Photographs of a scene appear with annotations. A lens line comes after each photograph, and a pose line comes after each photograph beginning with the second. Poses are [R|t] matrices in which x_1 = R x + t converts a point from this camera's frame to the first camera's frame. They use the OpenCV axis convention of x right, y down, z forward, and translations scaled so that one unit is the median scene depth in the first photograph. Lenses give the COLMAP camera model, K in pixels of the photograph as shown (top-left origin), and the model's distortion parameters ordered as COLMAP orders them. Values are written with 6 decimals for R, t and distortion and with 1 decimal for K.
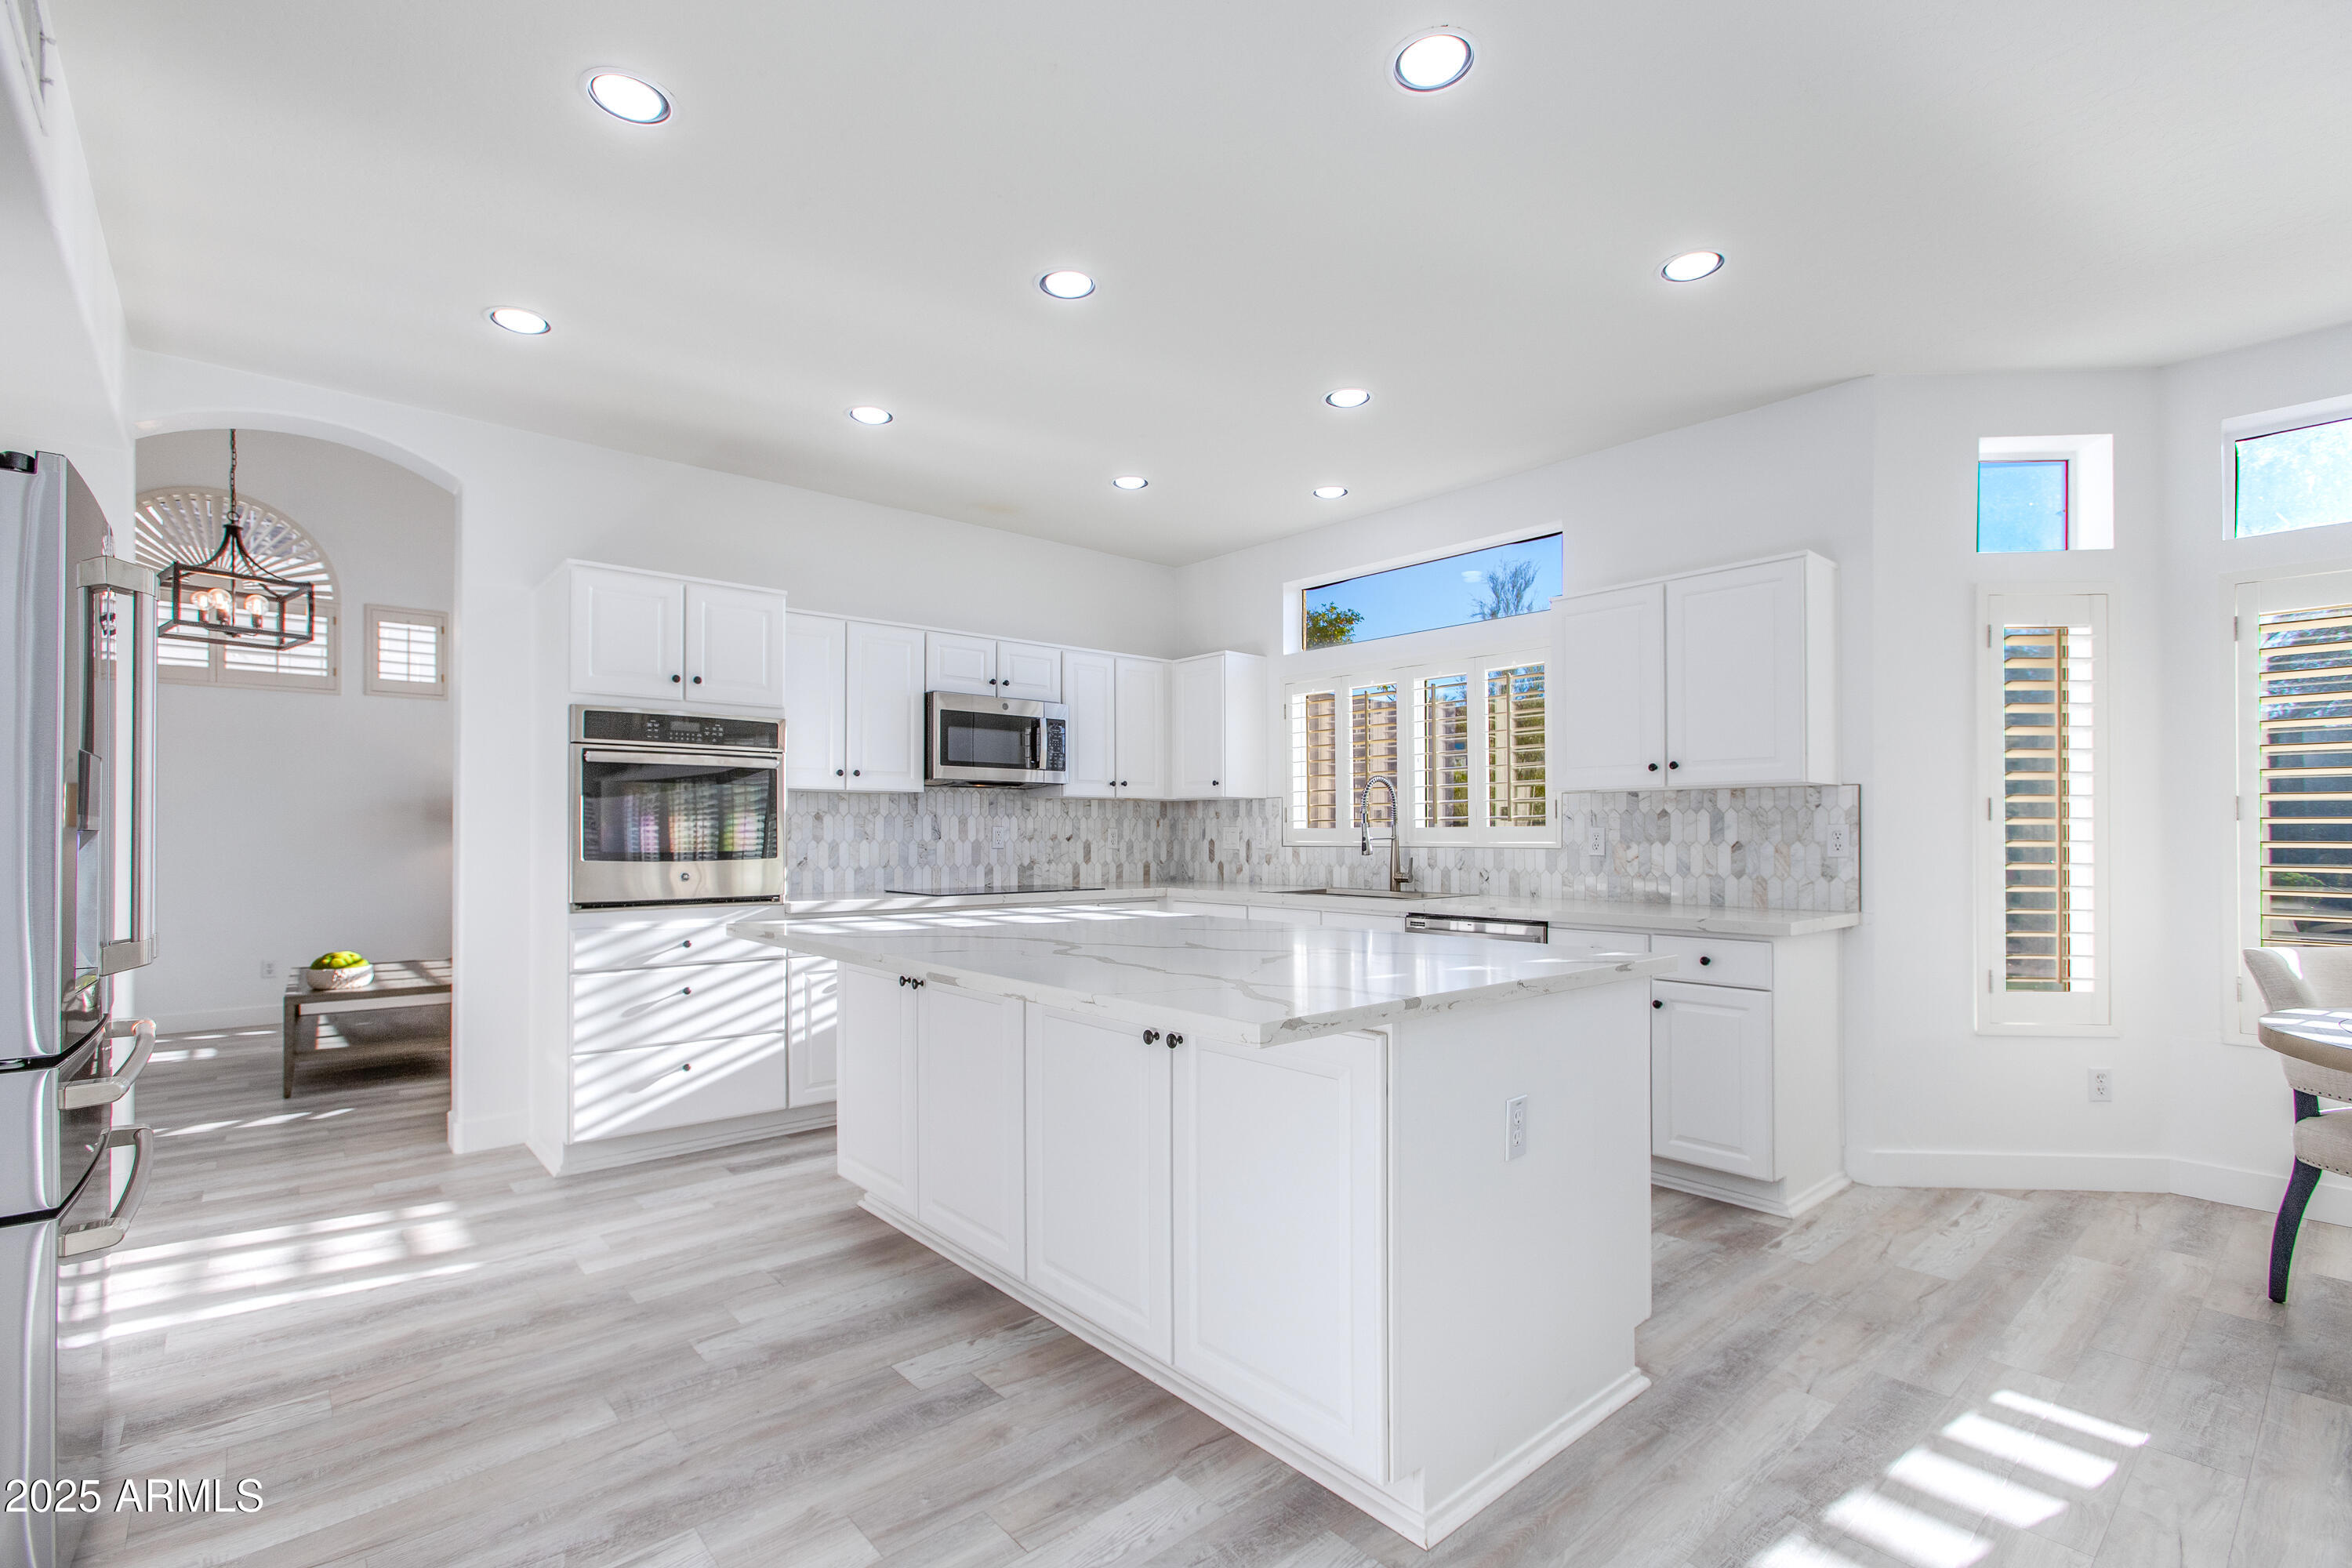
lens RADIAL K [[1068.5, 0, 1167.8], [0, 1068.5, 829.4], [0, 0, 1]] dist [0.000850, 0.000689]
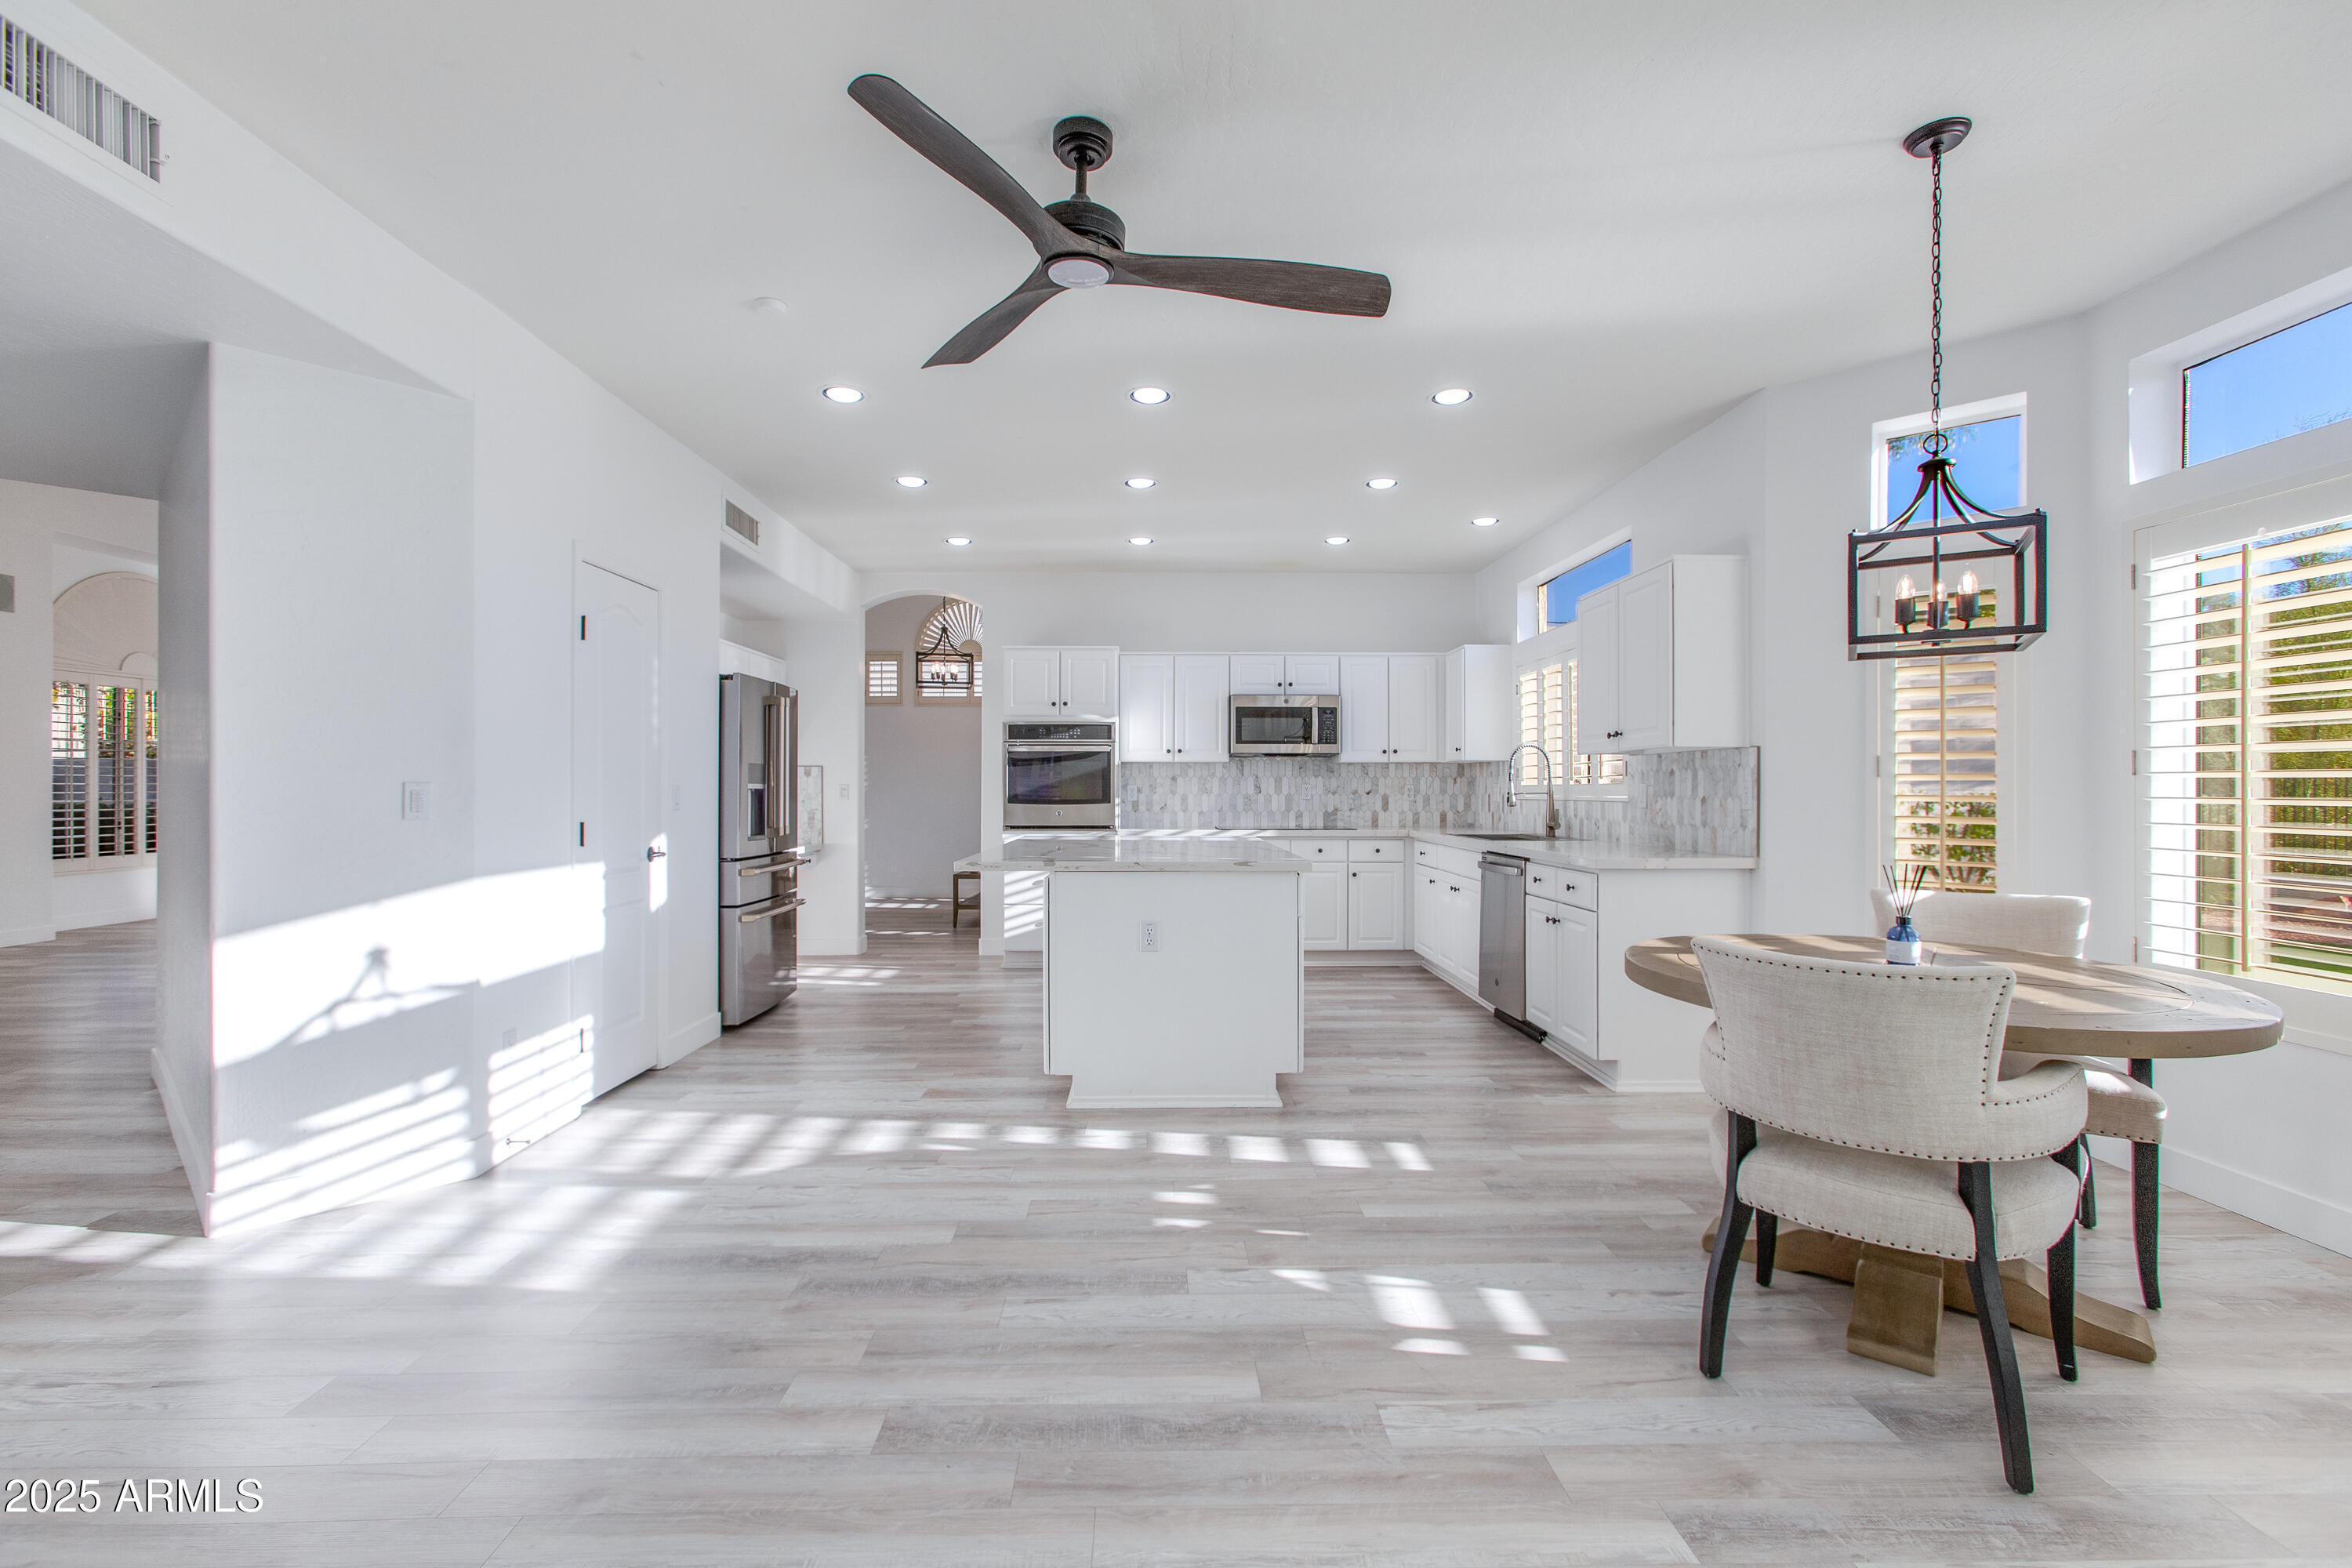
lens RADIAL K [[1050.8, 0, 1173.6], [0, 1050.8, 786.1], [0, 0, 1]] dist [0.000611, 0.000344]
pose [[0.772558, -0.002195, -0.634940, 0.624206], [0.003251, 0.999995, 0.000499, -0.001310], [0.634936, -0.002449, 0.772561, -0.192230]]
